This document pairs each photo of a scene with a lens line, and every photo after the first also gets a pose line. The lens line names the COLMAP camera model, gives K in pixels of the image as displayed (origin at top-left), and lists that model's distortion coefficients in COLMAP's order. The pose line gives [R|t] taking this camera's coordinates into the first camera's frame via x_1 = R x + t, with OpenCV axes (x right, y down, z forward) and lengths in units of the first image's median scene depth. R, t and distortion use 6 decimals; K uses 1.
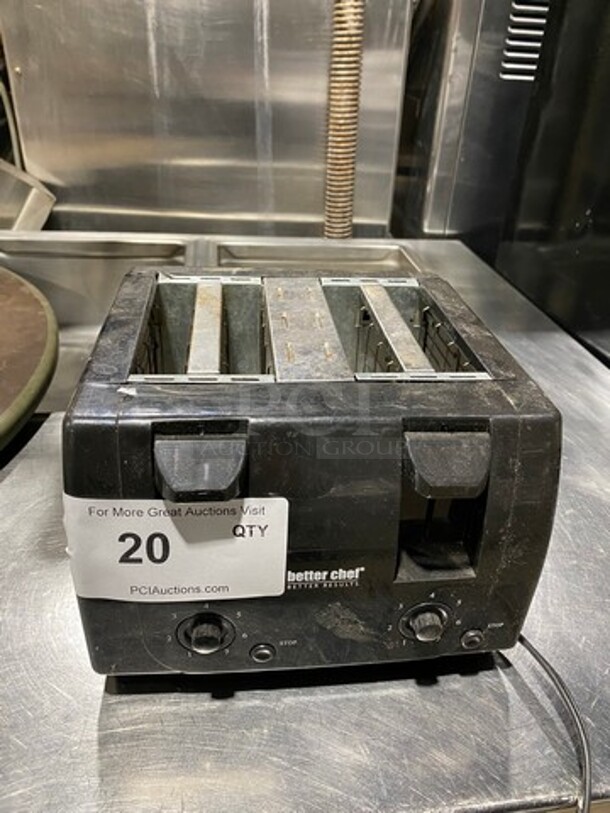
lens RADIAL K [[608.5, 0, 305.0], [0, 608.5, 406.5], [0, 0, 1]] dist [0.004541, 0.000519]
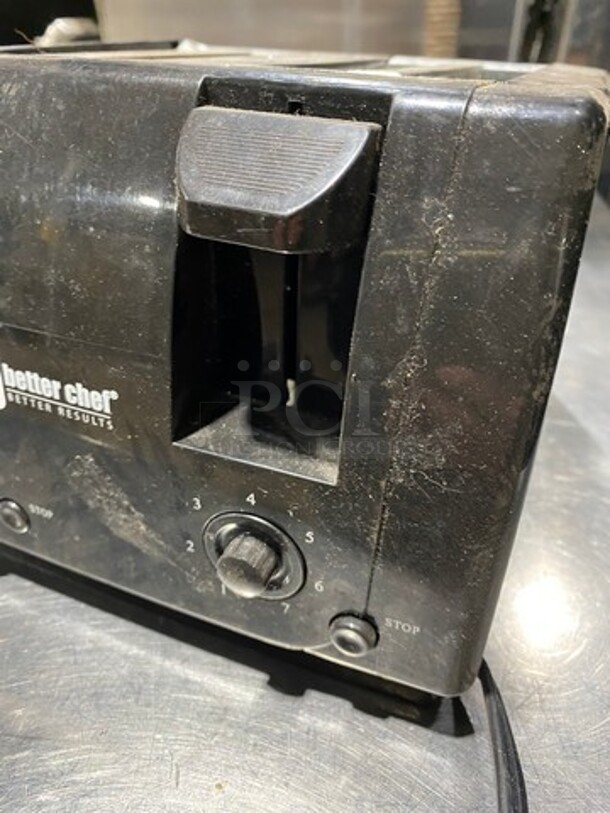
lens RADIAL K [[608.5, 0, 305.0], [0, 608.5, 406.5], [0, 0, 1]] dist [0.004541, 0.000519]
pose [[0.871006, 0.218790, -0.439864, 0.467954], [-0.231062, 0.972586, 0.026225, 0.225405], [0.433543, 0.078794, 0.897682, 0.604502]]
